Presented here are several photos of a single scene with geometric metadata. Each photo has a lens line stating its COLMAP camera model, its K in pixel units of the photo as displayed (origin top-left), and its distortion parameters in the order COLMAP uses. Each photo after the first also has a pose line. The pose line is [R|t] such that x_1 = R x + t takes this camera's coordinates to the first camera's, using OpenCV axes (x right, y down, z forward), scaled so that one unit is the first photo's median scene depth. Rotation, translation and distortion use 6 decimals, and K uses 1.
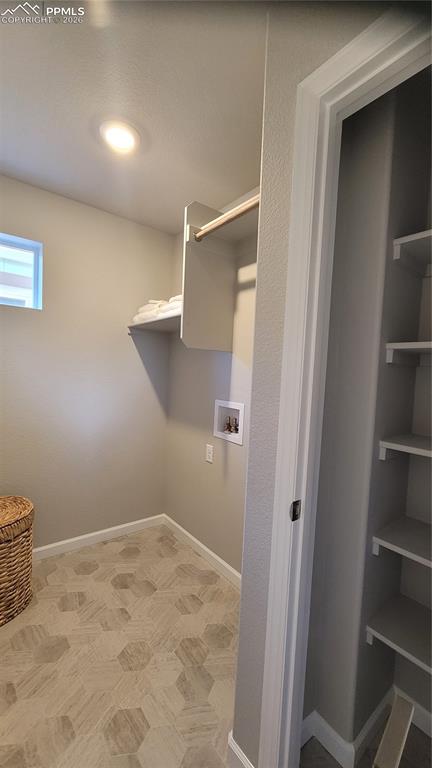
lens RADIAL K [[312.6, 0, 216.4], [0, 312.6, 386.1], [0, 0, 1]] dist [0.000018, -0.000609]
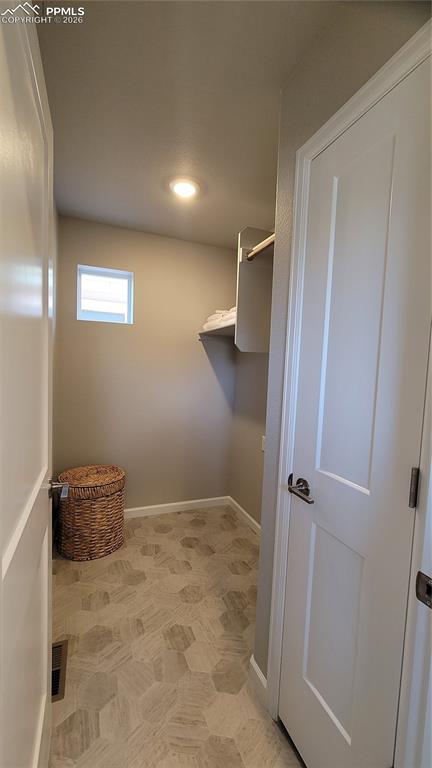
lens RADIAL K [[312.6, 0, 215.6], [0, 312.6, 384.6], [0, 0, 1]] dist [0.000018, -0.000609]
pose [[0.960496, 0.005702, -0.278236, 0.155058], [-0.005181, 0.999983, 0.002607, -0.001391], [0.278246, -0.001062, 0.960509, -0.170103]]
